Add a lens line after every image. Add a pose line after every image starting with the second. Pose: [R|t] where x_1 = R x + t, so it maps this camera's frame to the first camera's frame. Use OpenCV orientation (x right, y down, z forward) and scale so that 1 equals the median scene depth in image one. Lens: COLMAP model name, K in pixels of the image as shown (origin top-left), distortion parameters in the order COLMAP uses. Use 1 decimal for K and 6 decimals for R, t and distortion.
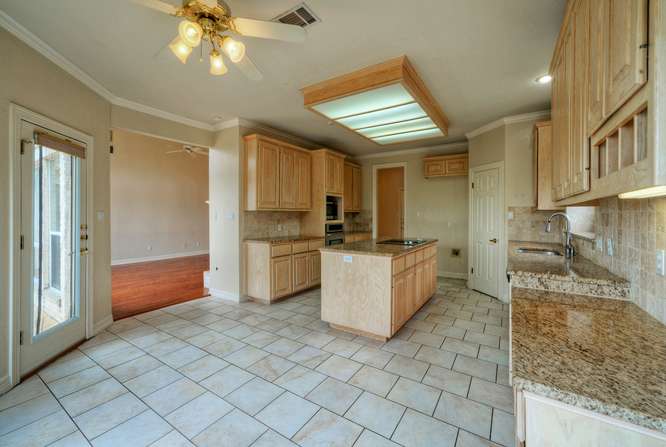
lens RADIAL K [[271.8, 0, 333.3], [0, 271.8, 215.3], [0, 0, 1]] dist [0.027871, 0.000108]
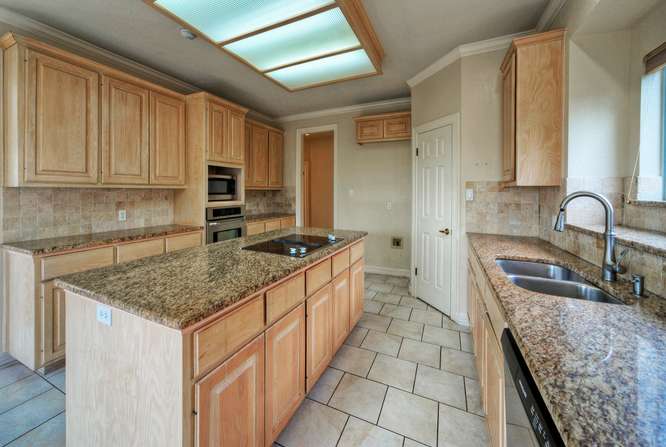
lens RADIAL K [[250.6, 0, 333.0], [0, 250.6, 192.4], [0, 0, 1]] dist [0.000023, 0.000068]
pose [[0.989108, -0.001513, 0.147186, 0.183482], [0.001591, 0.999999, -0.000415, -0.004254], [-0.147185, 0.000645, 0.989109, 0.359936]]
